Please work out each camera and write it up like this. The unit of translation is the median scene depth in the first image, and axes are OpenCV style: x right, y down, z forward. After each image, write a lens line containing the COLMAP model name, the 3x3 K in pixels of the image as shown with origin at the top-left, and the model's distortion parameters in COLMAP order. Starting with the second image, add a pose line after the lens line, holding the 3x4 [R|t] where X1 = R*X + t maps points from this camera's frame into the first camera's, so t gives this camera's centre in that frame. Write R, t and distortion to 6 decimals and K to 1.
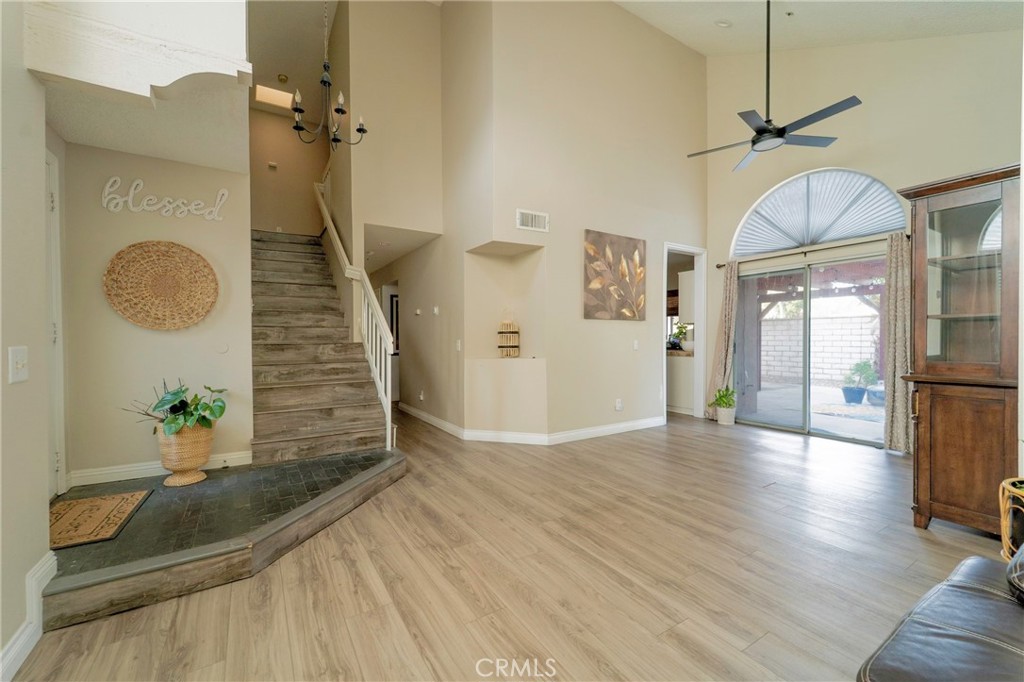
lens RADIAL K [[410.9, 0, 506.5], [0, 410.9, 343.8], [0, 0, 1]] dist [0.002158, -0.001245]
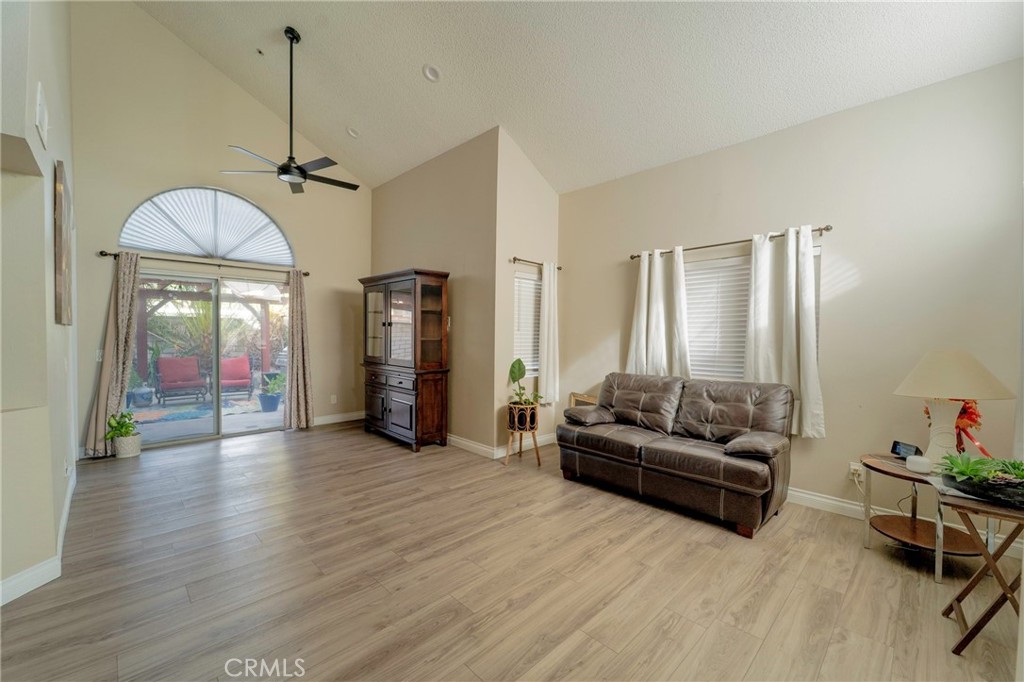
lens RADIAL K [[410.9, 0, 506.5], [0, 410.9, 343.8], [0, 0, 1]] dist [0.002158, -0.001245]
pose [[-0.218929, -0.021519, 0.975504, -0.902511], [0.003775, 0.999731, 0.022900, -0.086094], [-0.975734, 0.008696, -0.218789, 1.022384]]
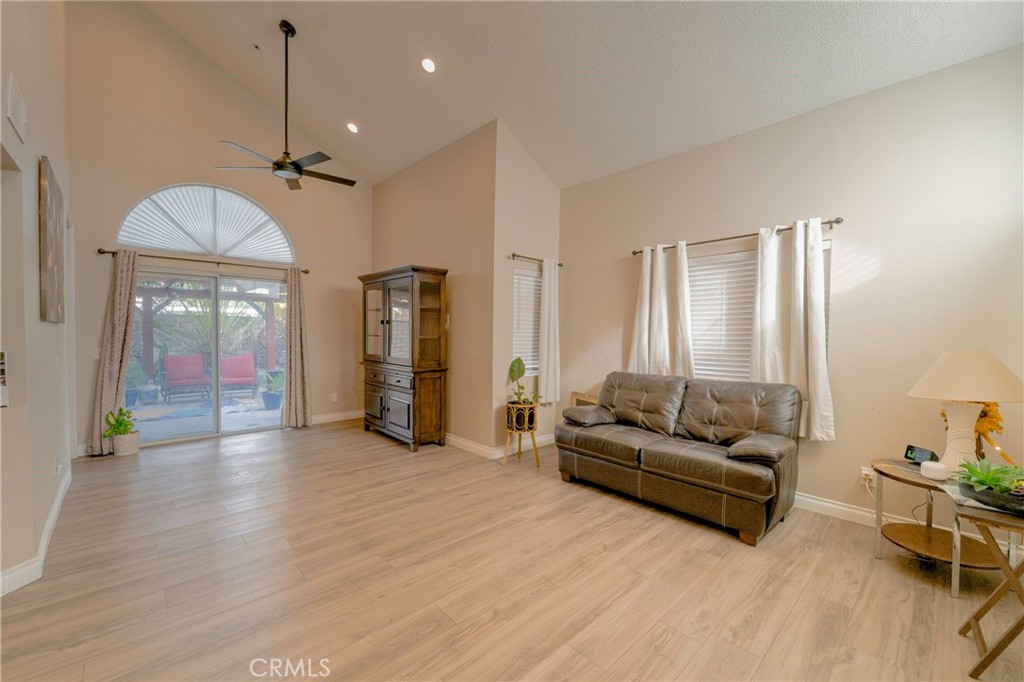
lens RADIAL K [[410.9, 0, 506.5], [0, 410.9, 343.8], [0, 0, 1]] dist [0.002158, -0.001245]
pose [[-0.197067, -0.025693, 0.980053, -0.873799], [0.003318, 0.999633, 0.026873, -0.084655], [-0.980384, 0.008548, -0.196910, 0.969455]]
